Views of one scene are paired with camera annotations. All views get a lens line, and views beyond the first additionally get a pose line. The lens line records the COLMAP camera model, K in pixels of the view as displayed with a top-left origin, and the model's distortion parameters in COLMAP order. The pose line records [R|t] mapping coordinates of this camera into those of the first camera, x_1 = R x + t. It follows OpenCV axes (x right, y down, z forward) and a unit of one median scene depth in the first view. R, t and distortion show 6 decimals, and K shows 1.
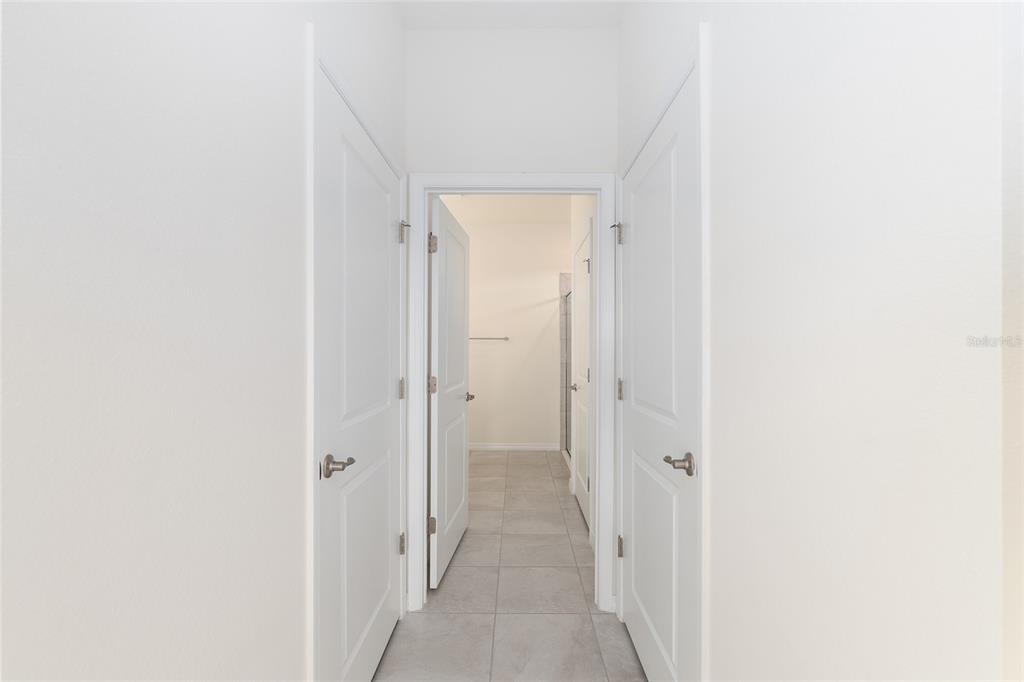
lens RADIAL K [[441.6, 0, 512.1], [0, 441.6, 341.4], [0, 0, 1]] dist [0.004216, 0.000199]
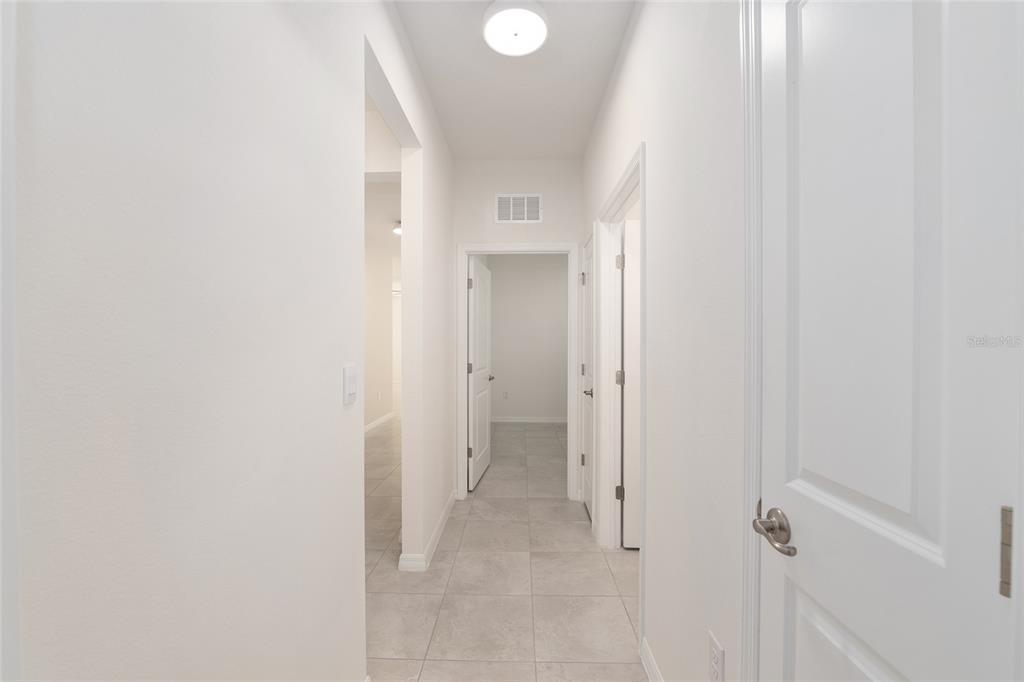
lens RADIAL K [[421.1, 0, 510.5], [0, 421.1, 342.4], [0, 0, 1]] dist [-0.008635, 0.000248]
pose [[0.999794, -0.002159, -0.020188, 0.003972], [0.002114, 0.999995, -0.002269, 0.005105], [0.020193, 0.002226, 0.999794, -0.561350]]
